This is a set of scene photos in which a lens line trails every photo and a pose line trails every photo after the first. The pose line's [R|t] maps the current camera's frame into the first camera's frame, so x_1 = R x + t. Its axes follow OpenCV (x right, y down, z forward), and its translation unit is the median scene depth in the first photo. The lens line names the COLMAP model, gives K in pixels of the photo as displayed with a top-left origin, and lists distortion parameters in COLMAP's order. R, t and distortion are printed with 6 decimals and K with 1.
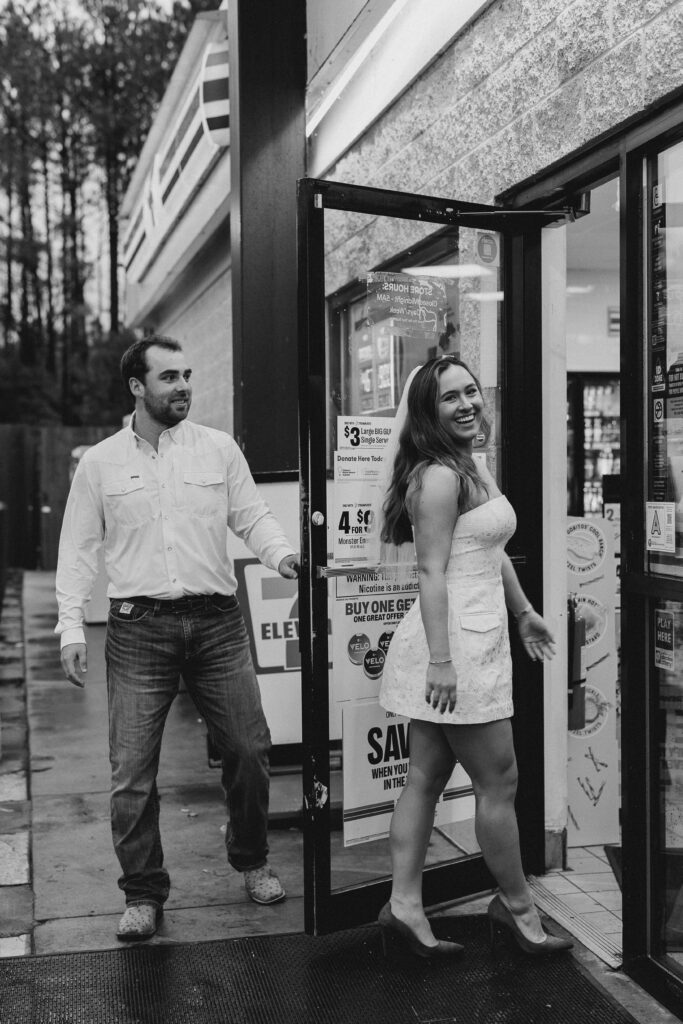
lens RADIAL K [[1466.5, 0, 344.6], [0, 1466.5, 520.7], [0, 0, 1]] dist [0.014552, 0.000000]
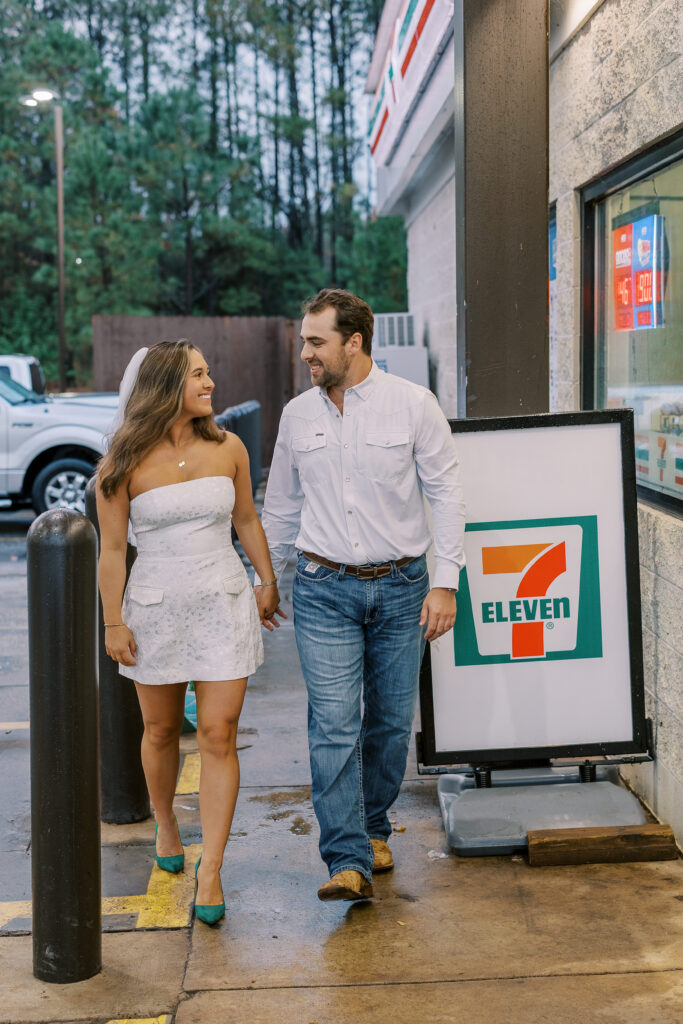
lens RADIAL K [[1466.5, 0, 359.5], [0, 1466.5, 519.7], [0, 0, 1]] dist [0.014552, 0.000000]
pose [[0.982617, 0.013593, -0.185148, 0.023736], [0.002305, 0.996346, 0.085381, -0.041076], [0.185632, -0.084324, 0.978994, 0.172596]]
